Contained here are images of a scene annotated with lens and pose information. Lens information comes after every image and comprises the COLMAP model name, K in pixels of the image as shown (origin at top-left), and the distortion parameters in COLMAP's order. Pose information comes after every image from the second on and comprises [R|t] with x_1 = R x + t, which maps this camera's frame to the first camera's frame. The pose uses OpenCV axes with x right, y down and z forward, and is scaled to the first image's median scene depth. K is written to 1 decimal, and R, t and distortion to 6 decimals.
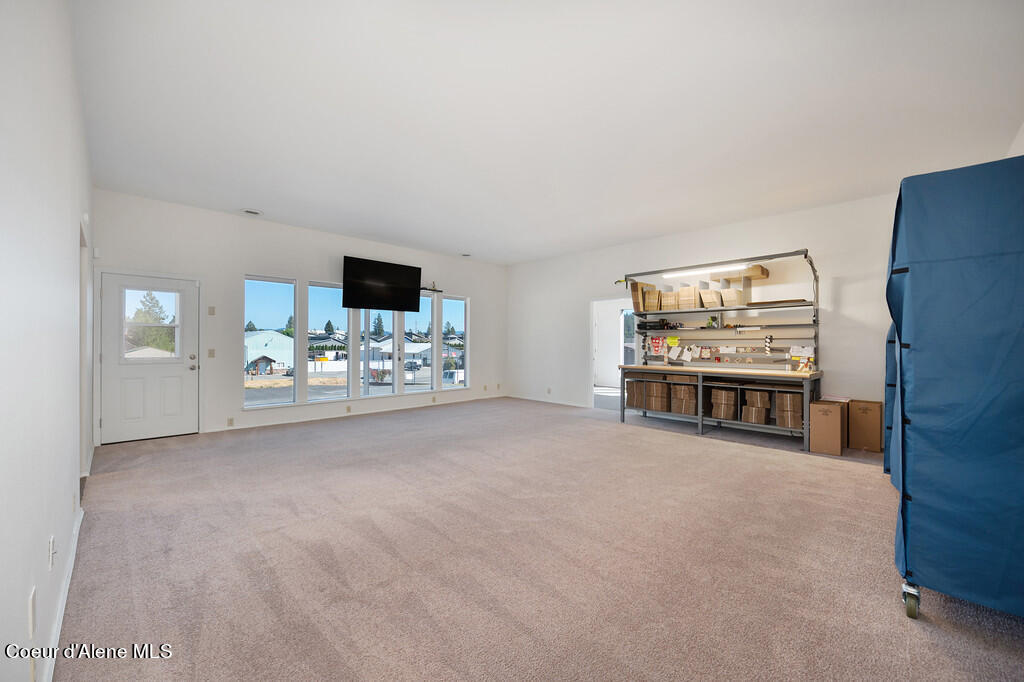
lens RADIAL K [[412.2, 0, 511.1], [0, 412.2, 343.4], [0, 0, 1]] dist [-0.001779, -0.000332]
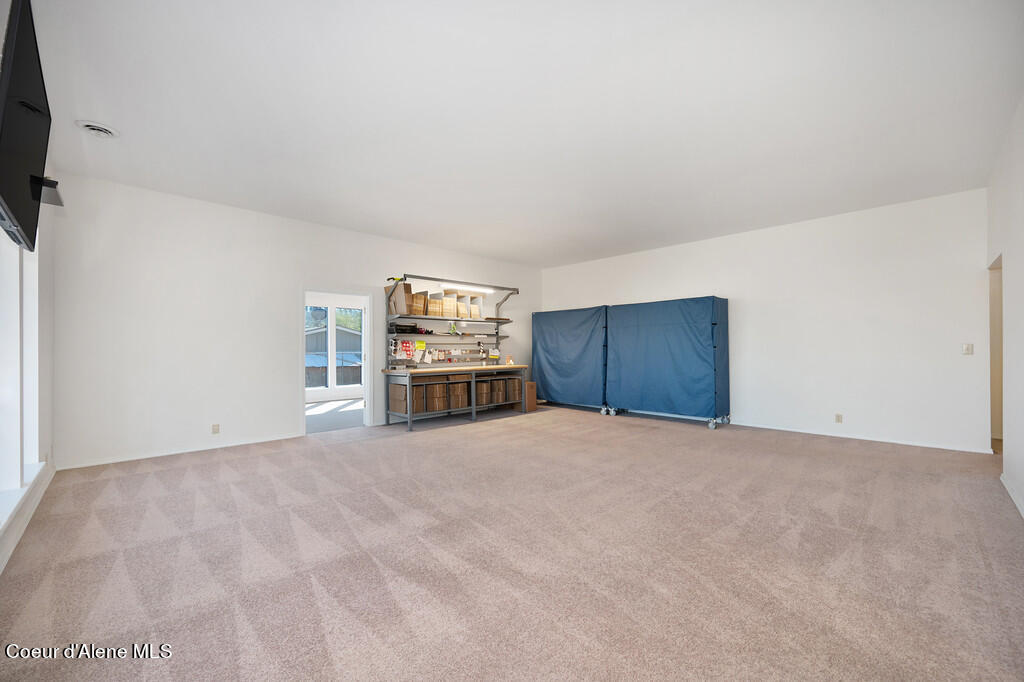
lens RADIAL K [[412.2, 0, 511.1], [0, 412.2, 343.4], [0, 0, 1]] dist [-0.001779, -0.000332]
pose [[-0.004621, 0.003417, 0.999983, -0.721492], [0.003752, 0.999987, -0.003399, -0.006081], [-0.999982, 0.003736, -0.004634, 0.828806]]
